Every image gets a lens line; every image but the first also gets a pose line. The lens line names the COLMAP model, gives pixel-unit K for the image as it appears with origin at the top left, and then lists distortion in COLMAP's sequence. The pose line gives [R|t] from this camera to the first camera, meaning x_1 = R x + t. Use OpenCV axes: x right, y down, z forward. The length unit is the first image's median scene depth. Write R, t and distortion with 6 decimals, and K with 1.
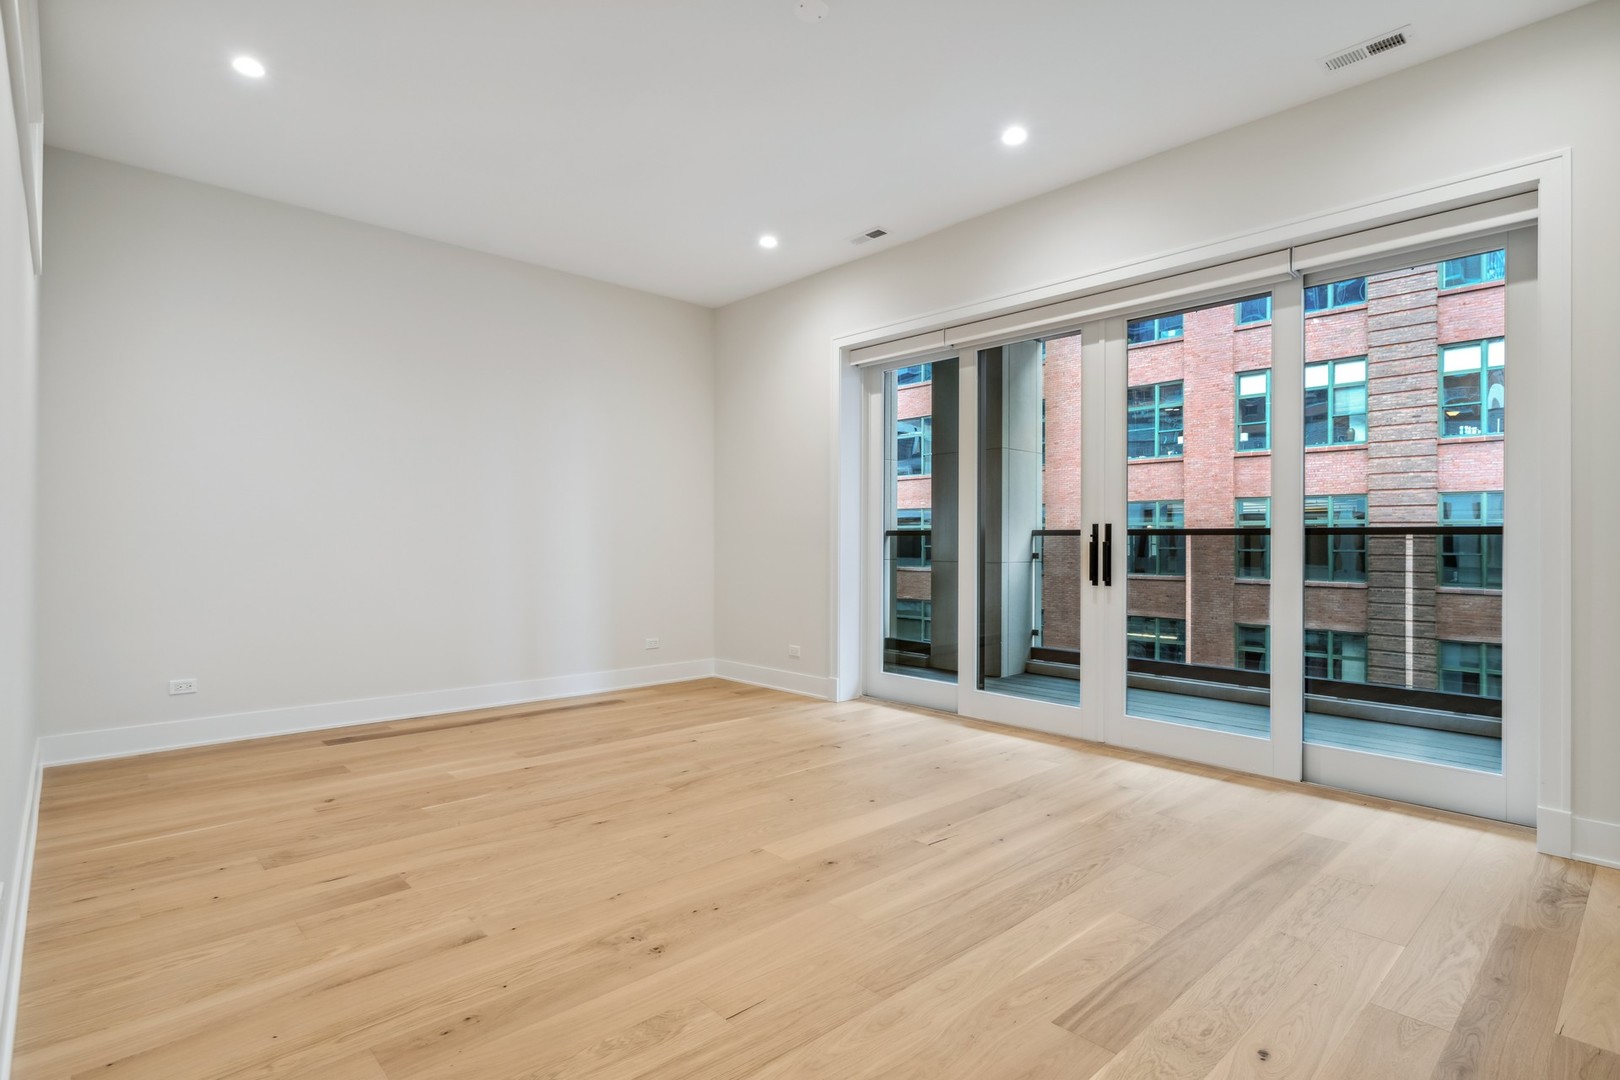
lens RADIAL K [[785.8, 0, 810.0], [0, 785.8, 540.0], [0, 0, 1]] dist [0.001857, 0.000493]
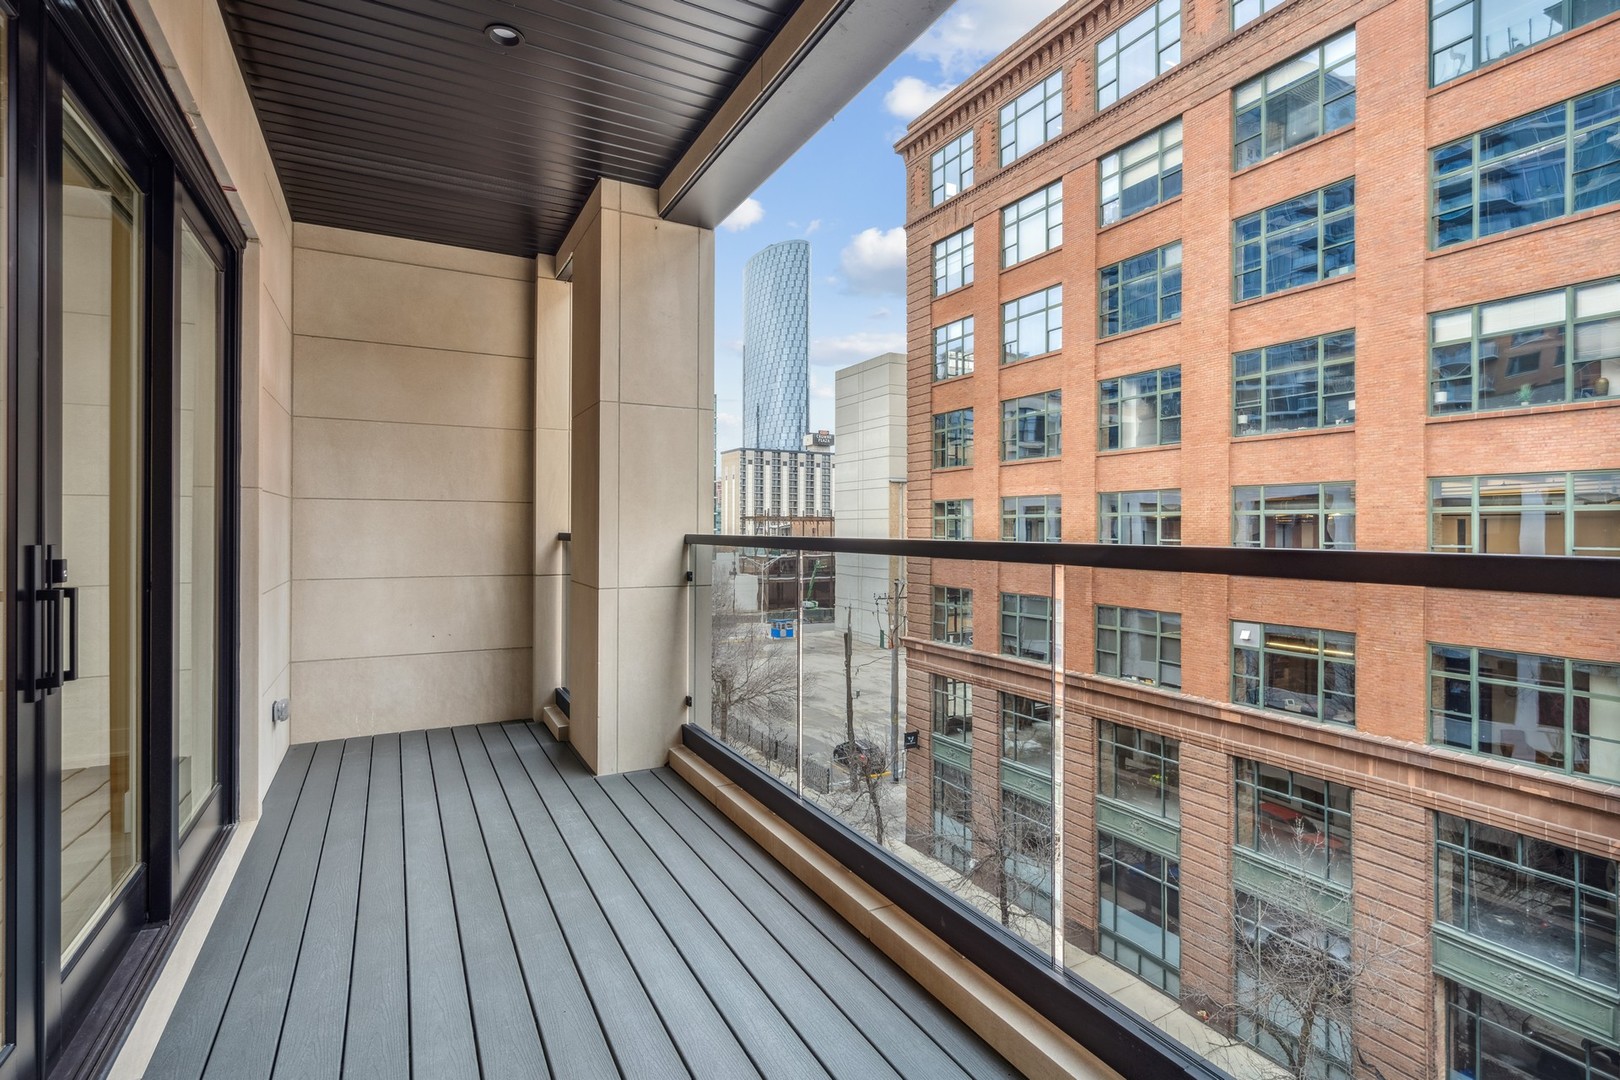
lens RADIAL K [[775.2, 0, 811.2], [0, 775.2, 527.4], [0, 0, 1]] dist [-0.003346, 0.001447]
pose [[0.968237, -0.001520, -0.250028, 0.148535], [0.001370, 0.999999, -0.000774, -0.005118], [0.250029, 0.000407, 0.968238, 0.121448]]
